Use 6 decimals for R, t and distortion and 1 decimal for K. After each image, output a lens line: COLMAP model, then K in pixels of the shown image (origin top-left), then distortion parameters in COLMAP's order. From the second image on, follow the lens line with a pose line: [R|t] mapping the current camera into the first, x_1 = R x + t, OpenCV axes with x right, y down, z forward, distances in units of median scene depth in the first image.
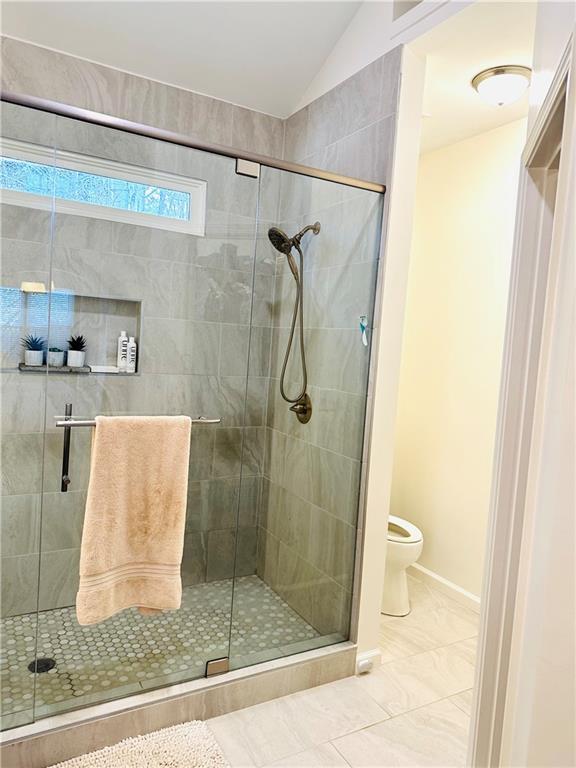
lens RADIAL K [[545.1, 0, 288.0], [0, 545.1, 384.0], [0, 0, 1]] dist [0.003310, 0.001076]
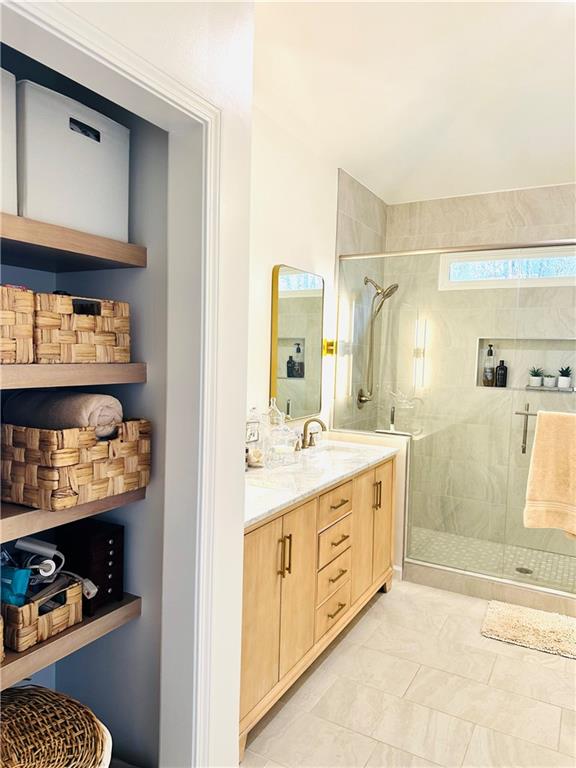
lens RADIAL K [[540.7, 0, 288.0], [0, 540.7, 384.0], [0, 0, 1]] dist [0.086030, -0.156519]
pose [[0.520180, -0.002213, -0.854054, 0.517432], [-0.058930, 0.997520, -0.038477, 0.063056], [0.852021, 0.070345, 0.518759, -0.428183]]
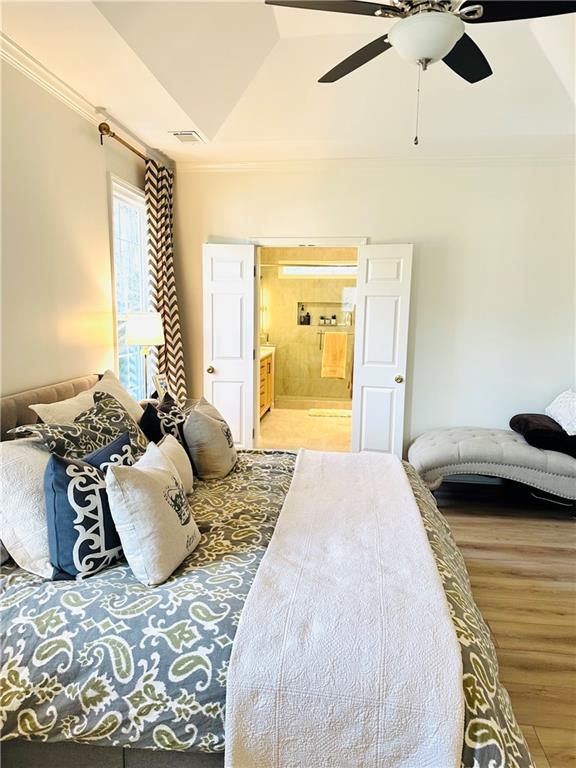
lens RADIAL K [[540.7, 0, 288.0], [0, 540.7, 384.0], [0, 0, 1]] dist [0.086030, -0.156519]
pose [[0.809257, 0.025816, -0.586888, 1.434085], [-0.008829, 0.999456, 0.031789, 0.247755], [0.587389, -0.020544, 0.809044, -1.983556]]
